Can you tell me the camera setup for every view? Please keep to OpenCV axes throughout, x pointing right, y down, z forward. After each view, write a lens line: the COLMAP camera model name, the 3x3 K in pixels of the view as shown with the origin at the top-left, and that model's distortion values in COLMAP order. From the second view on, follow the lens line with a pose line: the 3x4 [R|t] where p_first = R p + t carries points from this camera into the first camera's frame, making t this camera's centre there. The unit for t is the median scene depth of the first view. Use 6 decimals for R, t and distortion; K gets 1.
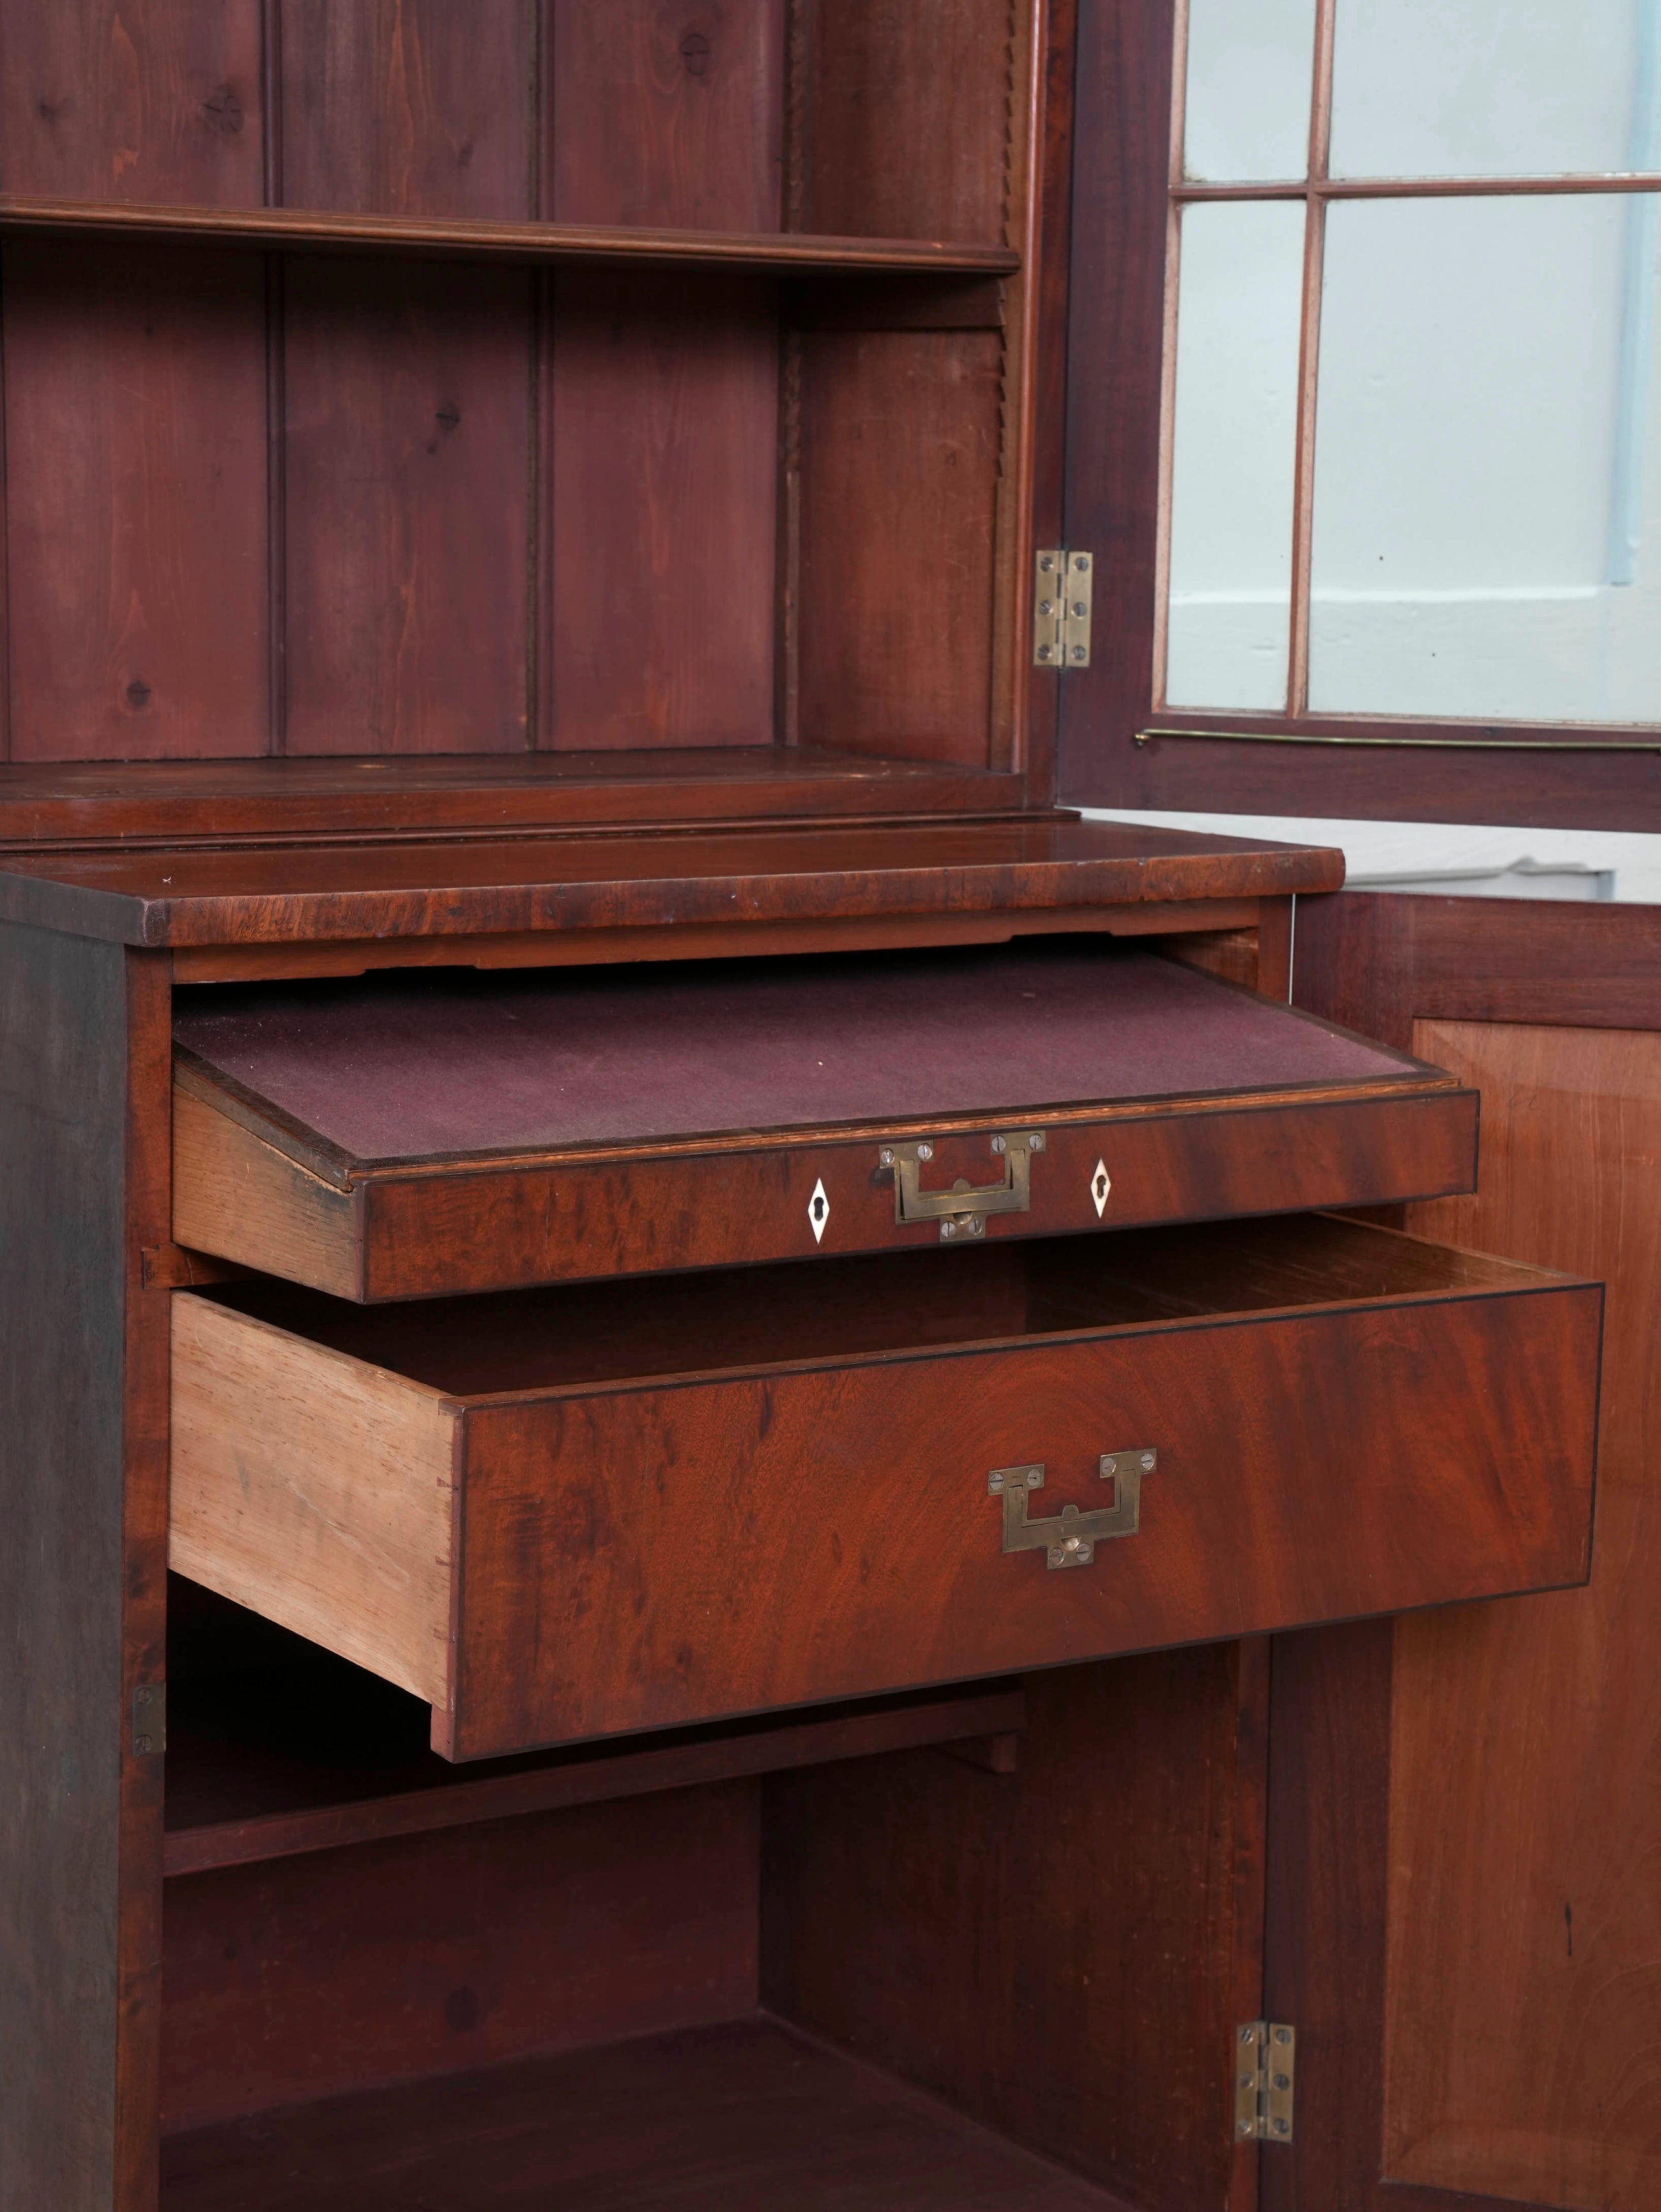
lens RADIAL K [[4703.4, 0, 831.2], [0, 4703.4, 1111.1], [0, 0, 1]] dist [0.287646, 0.331254]
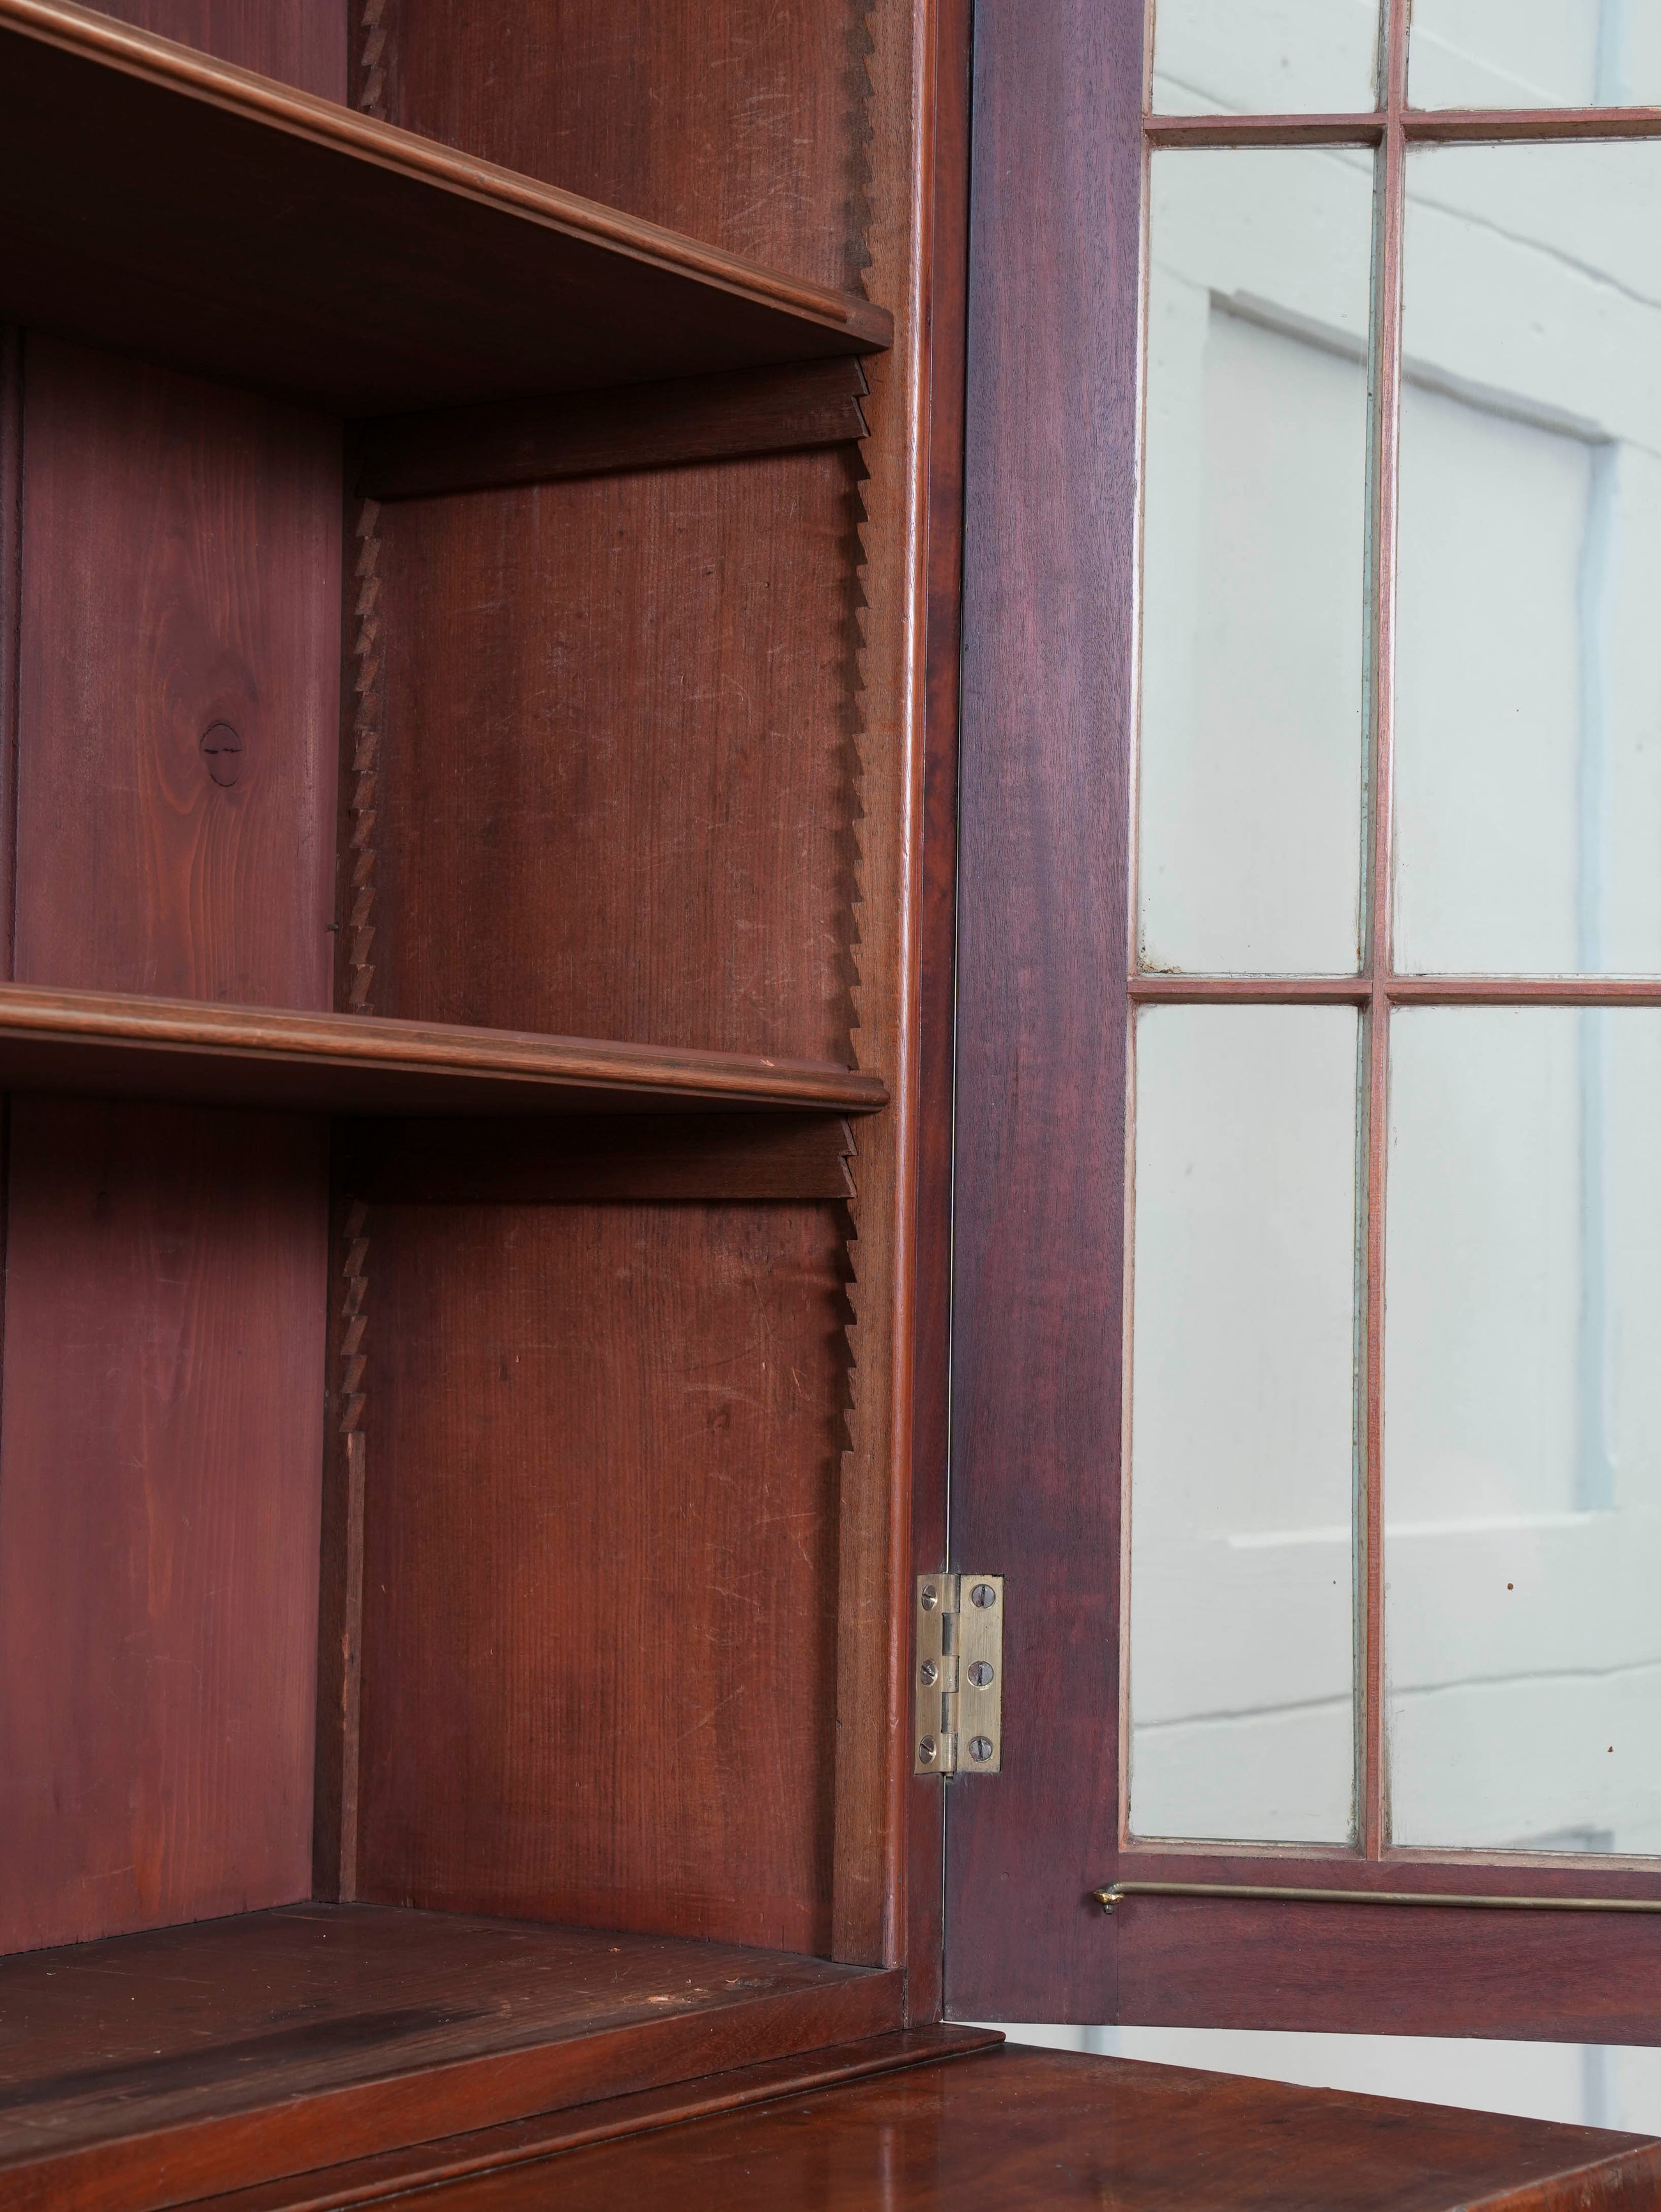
lens RADIAL K [[4238.3, 0, 830.3], [0, 4238.3, 1107.4], [0, 0, 1]] dist [0.279464, -0.096824]
pose [[0.931791, 0.014097, 0.362721, -0.161459], [0.052254, 0.983629, -0.172464, -0.088006], [-0.359214, 0.179654, 0.915800, 0.529217]]
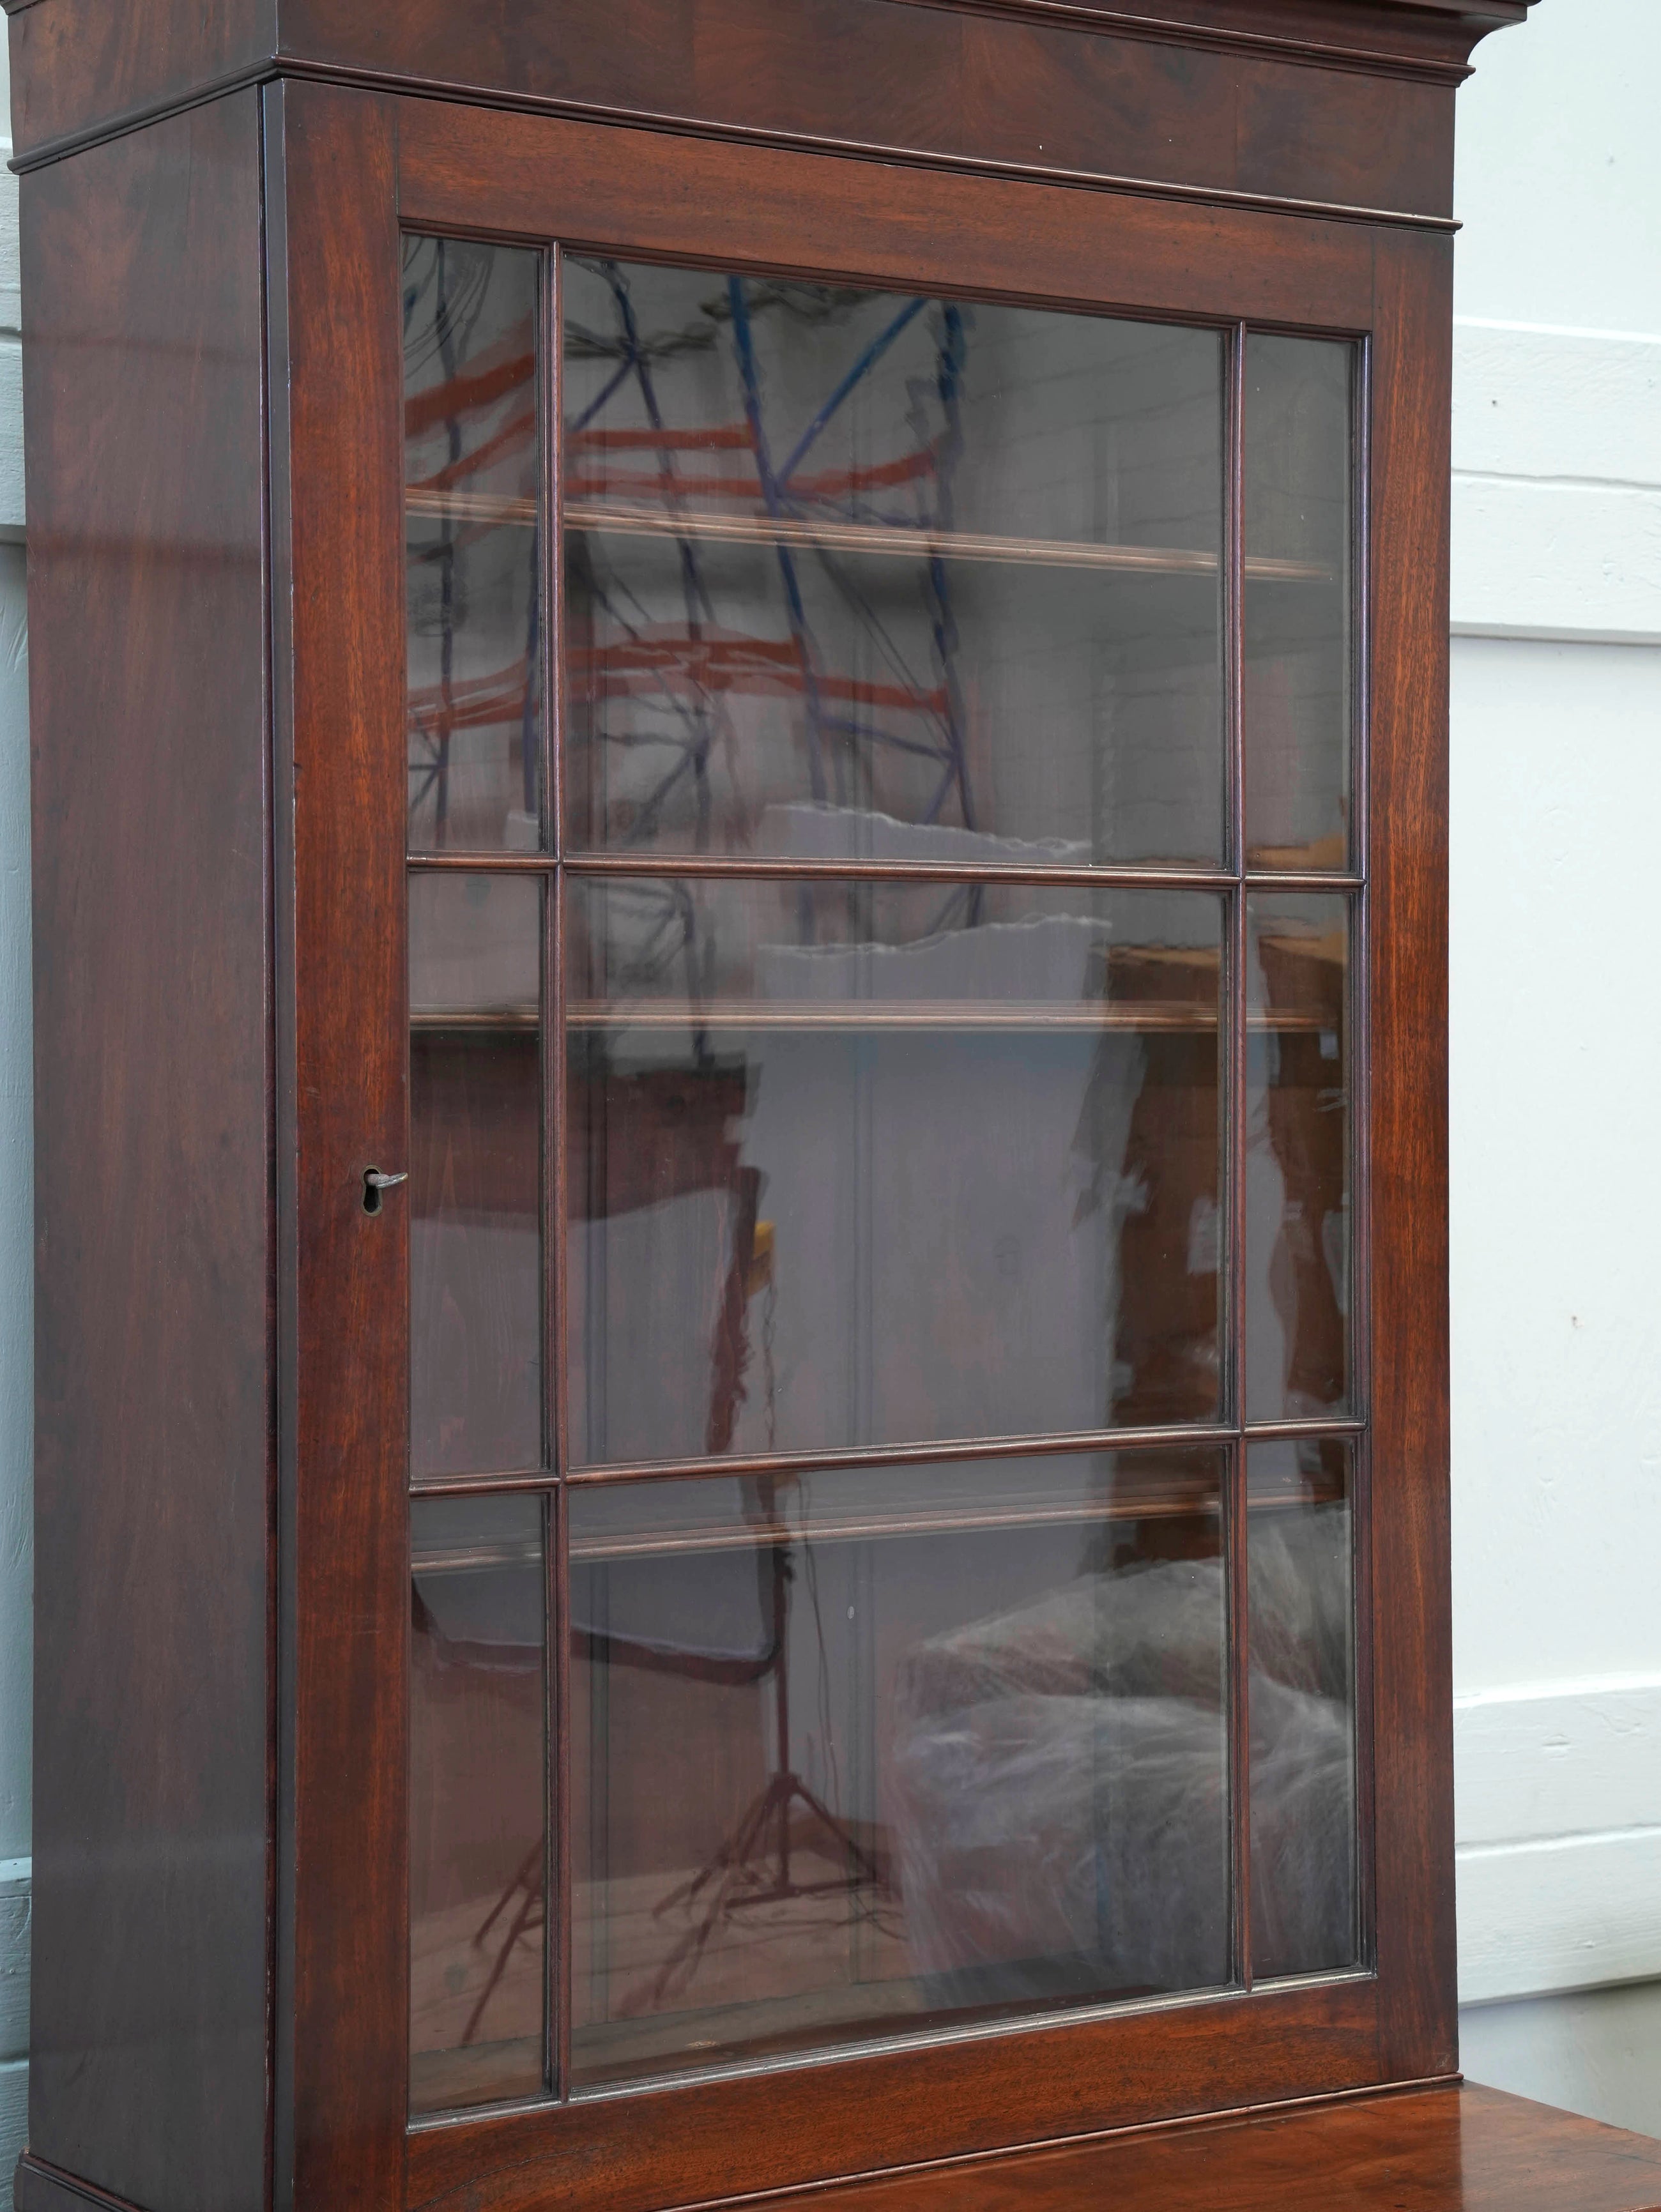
lens RADIAL K [[4364.5, 0, 826.7], [0, 4364.5, 1120.0], [0, 0, 1]] dist [0.271083, 0.301372]
pose [[0.999733, -0.022910, -0.003030, -0.067237], [0.022327, 0.991380, -0.129105, -0.144213], [0.005962, 0.129003, 0.991626, 0.113409]]
